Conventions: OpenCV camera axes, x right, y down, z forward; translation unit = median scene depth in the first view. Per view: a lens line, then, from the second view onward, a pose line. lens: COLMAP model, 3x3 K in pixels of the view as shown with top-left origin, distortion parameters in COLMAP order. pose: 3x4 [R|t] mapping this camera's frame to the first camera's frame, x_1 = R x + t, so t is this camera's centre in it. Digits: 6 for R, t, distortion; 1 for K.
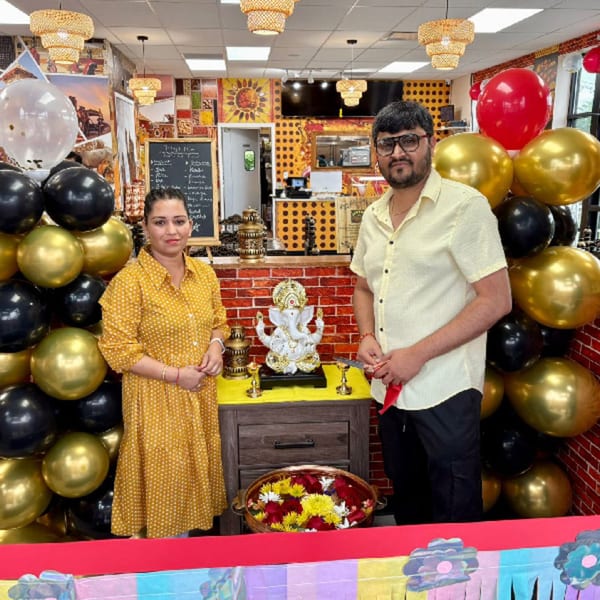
lens RADIAL K [[610.0, 0, 301.2], [0, 610.0, 300.1], [0, 0, 1]] dist [0.024877, 0.000000]
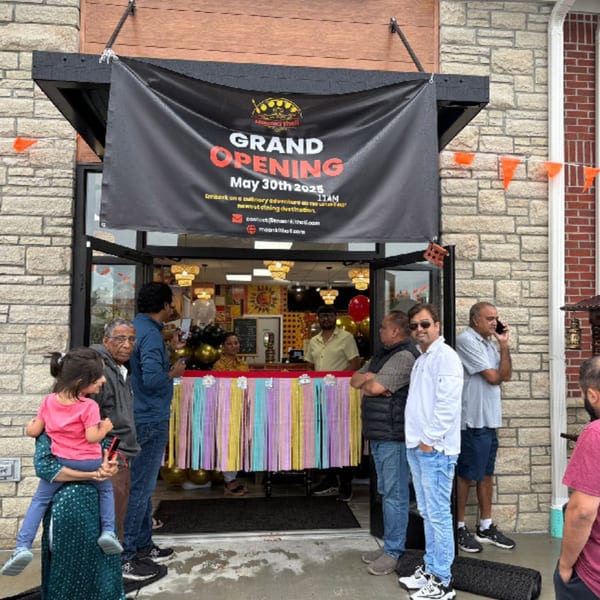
lens RADIAL K [[610.0, 0, 301.1], [0, 610.0, 300.3], [0, 0, 1]] dist [0.024877, 0.000000]
pose [[0.999850, 0.007225, -0.015750, 0.022841], [-0.011669, 0.952673, -0.303774, 0.117842], [0.012810, 0.303912, 0.952614, -0.388895]]
